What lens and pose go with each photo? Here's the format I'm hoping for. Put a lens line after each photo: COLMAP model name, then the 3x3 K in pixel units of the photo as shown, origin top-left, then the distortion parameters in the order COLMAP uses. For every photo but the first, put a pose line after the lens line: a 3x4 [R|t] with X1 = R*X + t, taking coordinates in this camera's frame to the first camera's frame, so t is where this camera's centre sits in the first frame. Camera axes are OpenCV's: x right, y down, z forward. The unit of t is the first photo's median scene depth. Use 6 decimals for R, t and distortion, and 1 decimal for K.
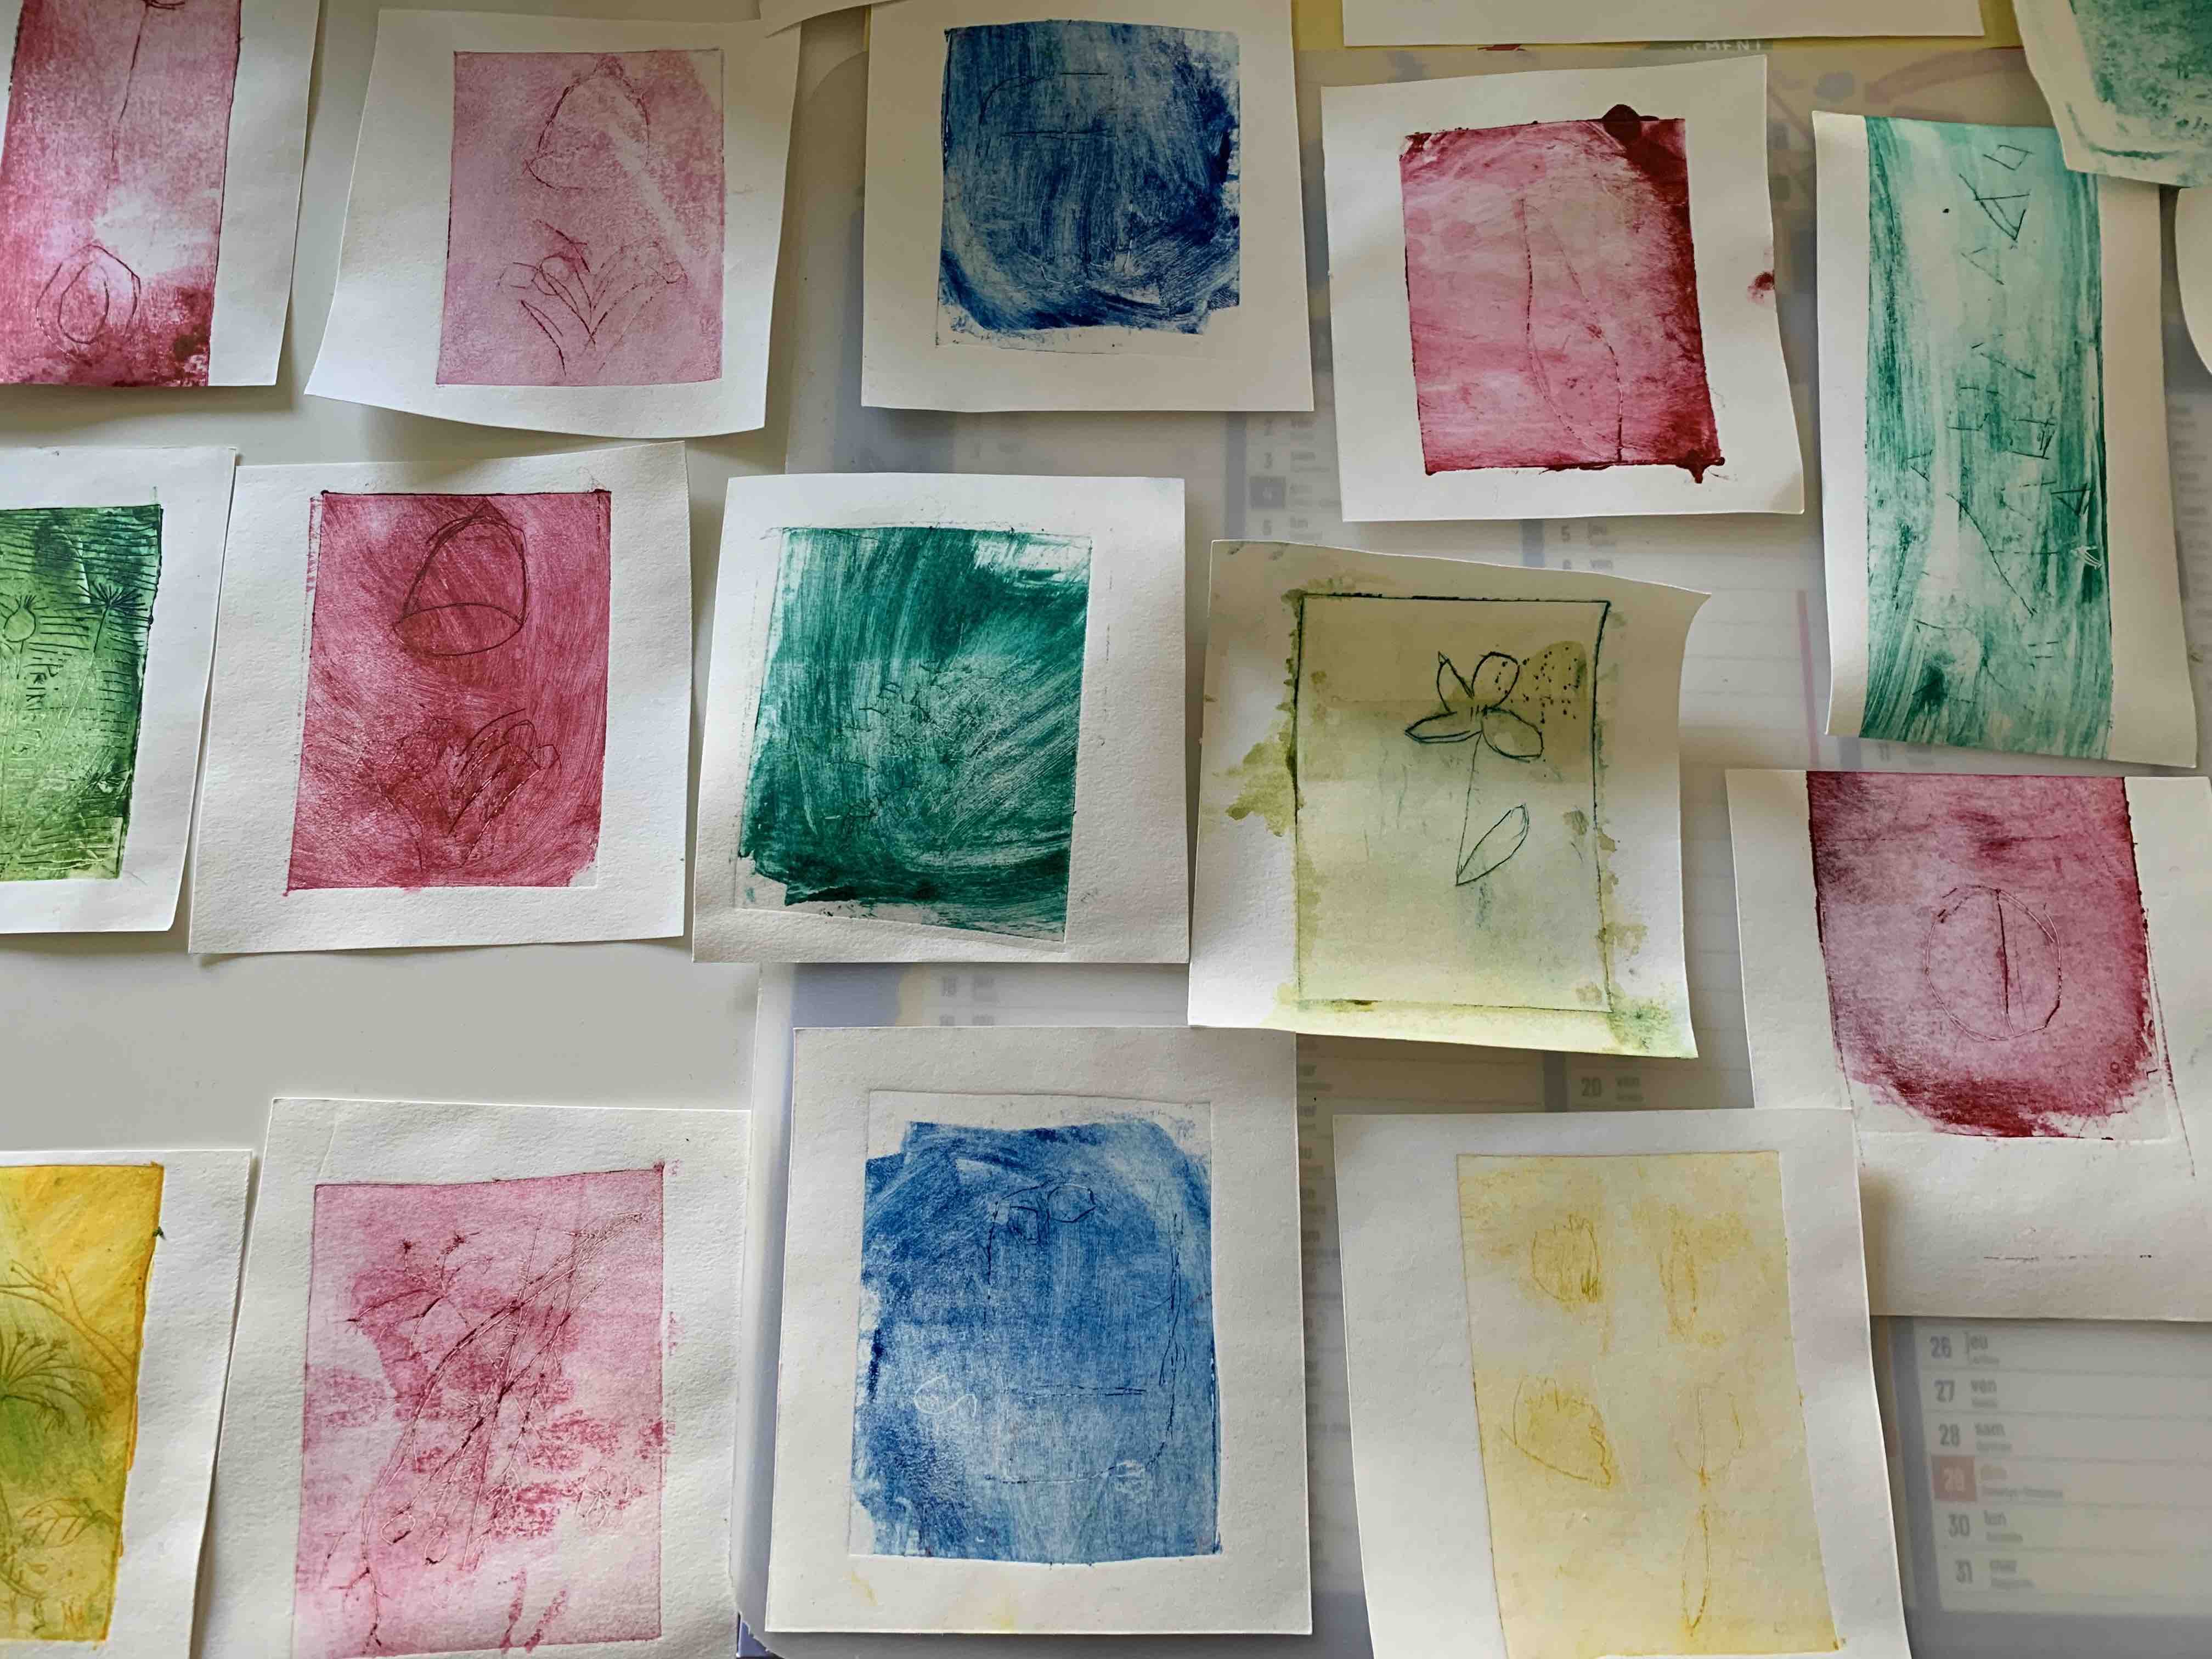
lens RADIAL K [[1681.1, 0, 1106.0], [0, 1681.1, 829.5], [0, 0, 1]] dist [0.002223, -0.005774]
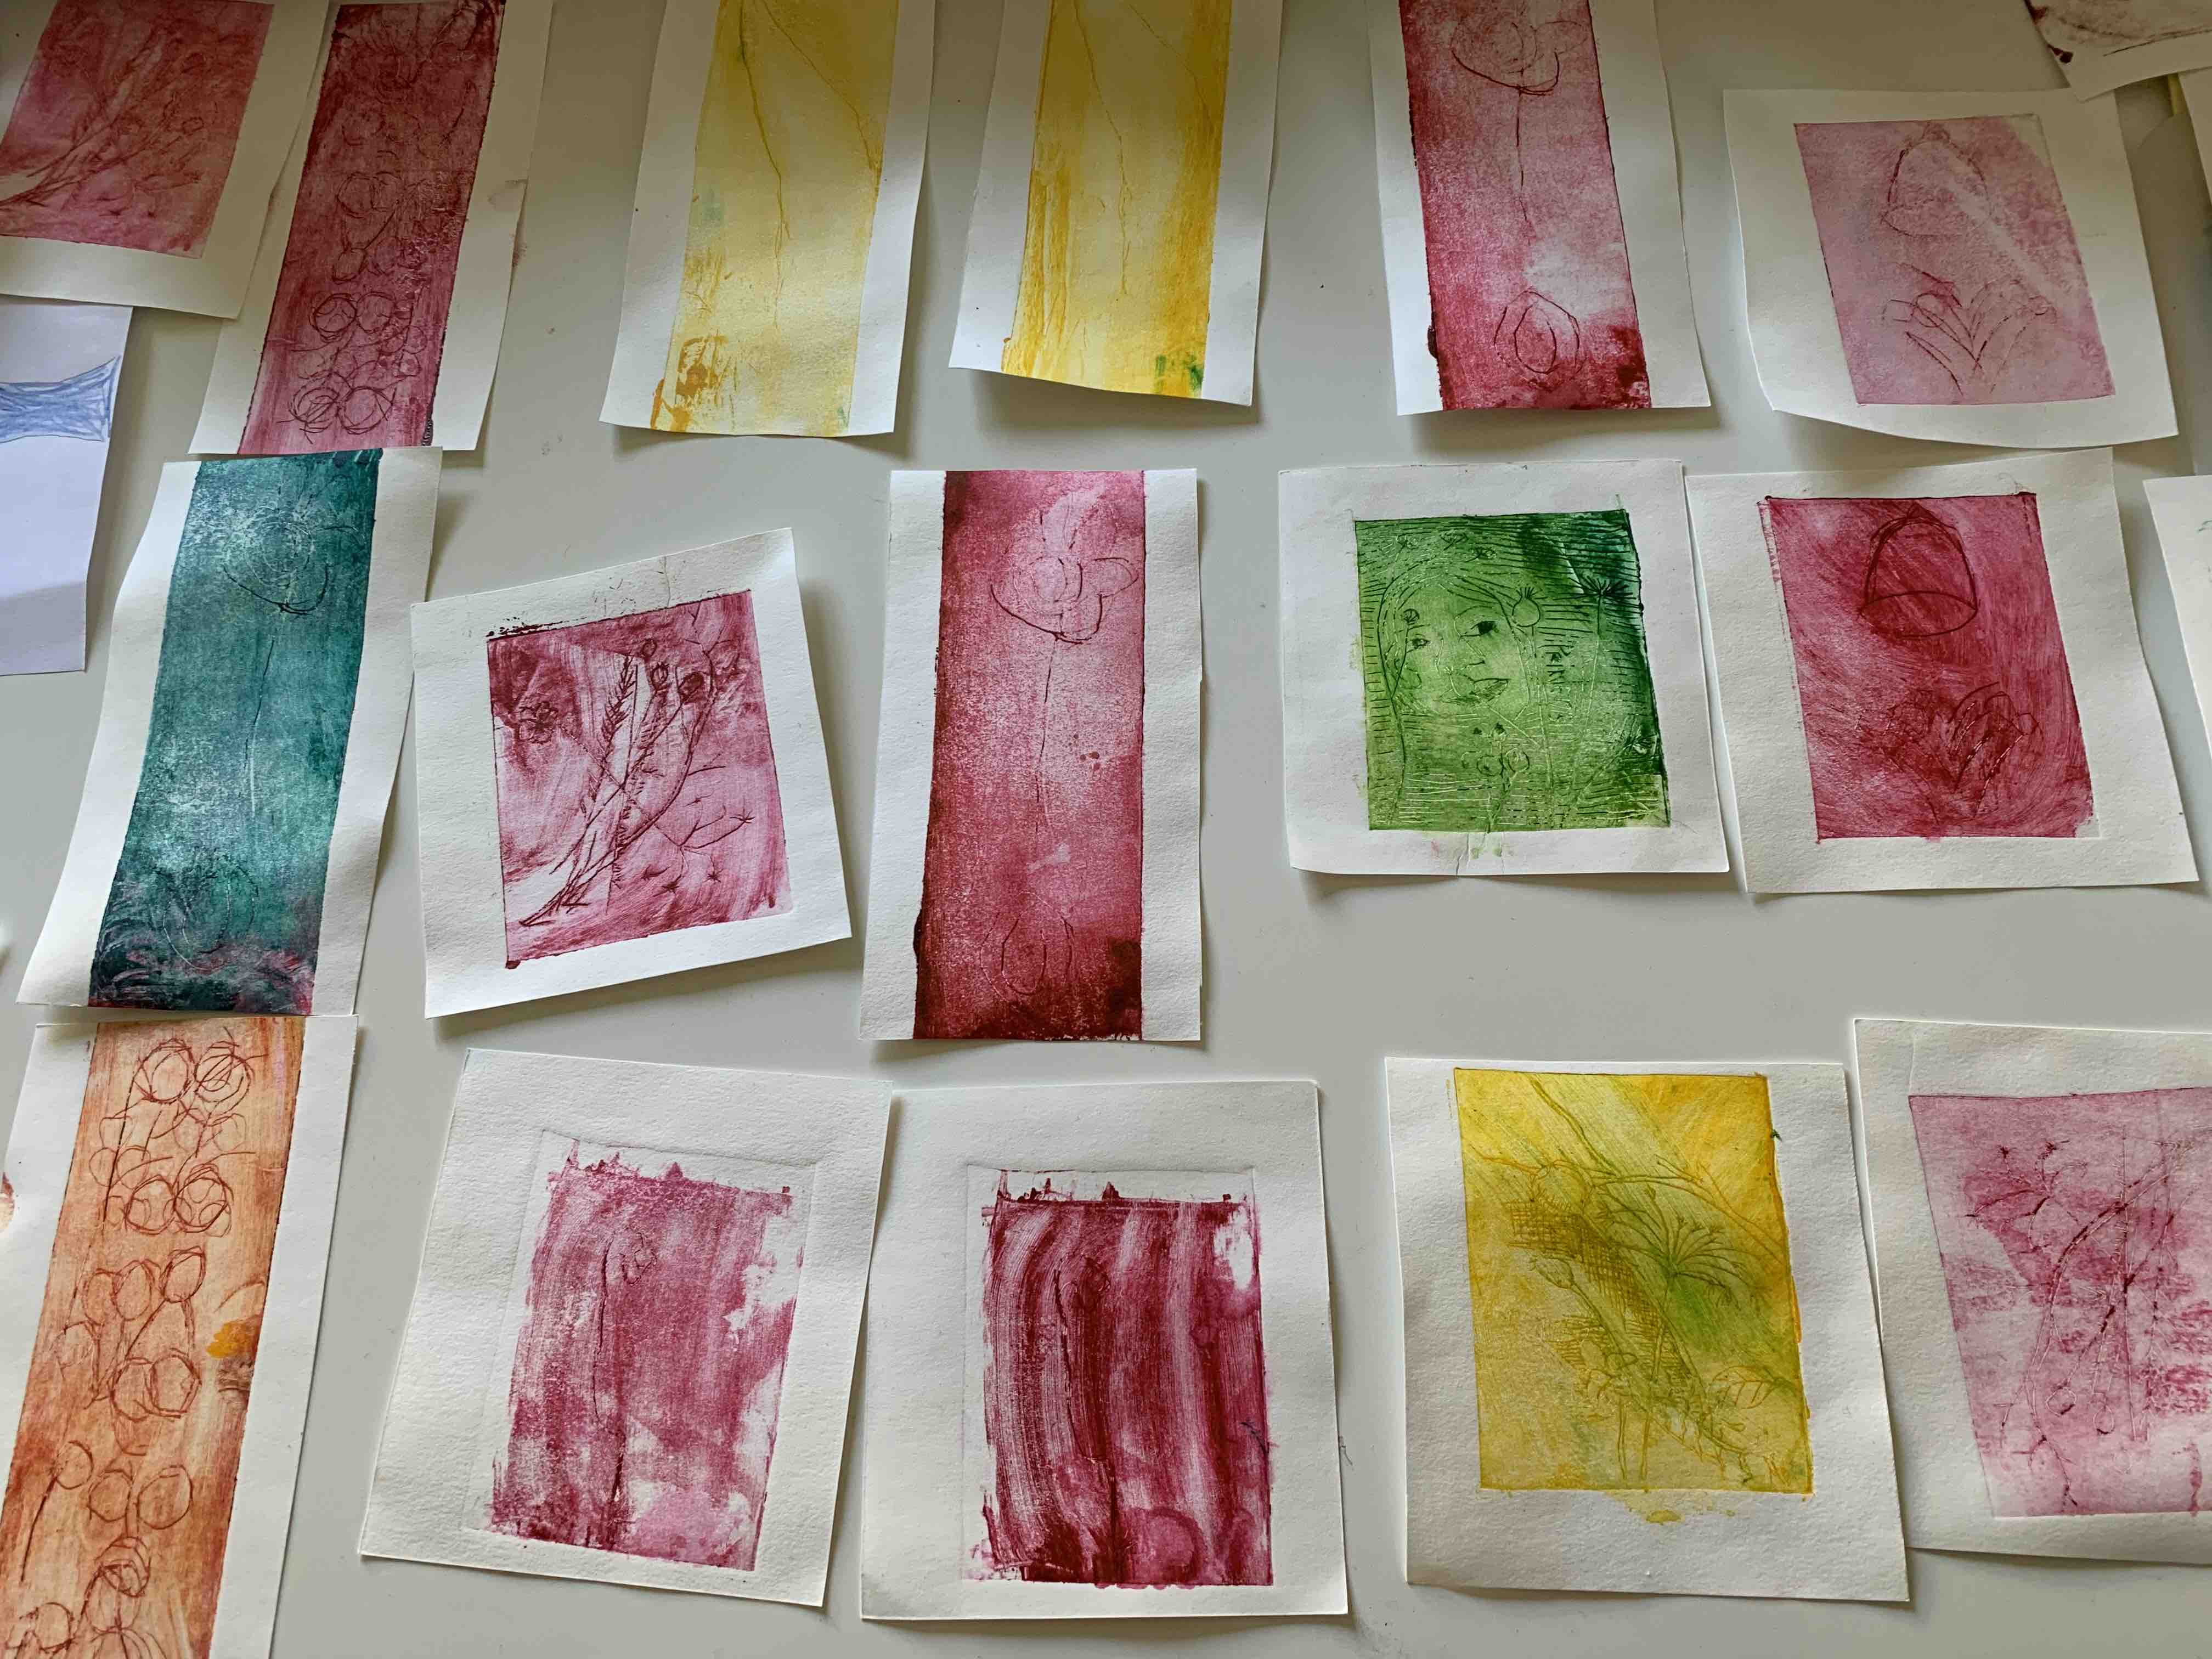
lens RADIAL K [[1681.1, 0, 1106.0], [0, 1681.1, 829.5], [0, 0, 1]] dist [0.002223, -0.005774]
pose [[0.996489, 0.004845, -0.083588, -0.852348], [-0.010574, 0.997614, -0.068226, 0.109660], [0.083058, 0.068870, 0.994162, -0.155729]]
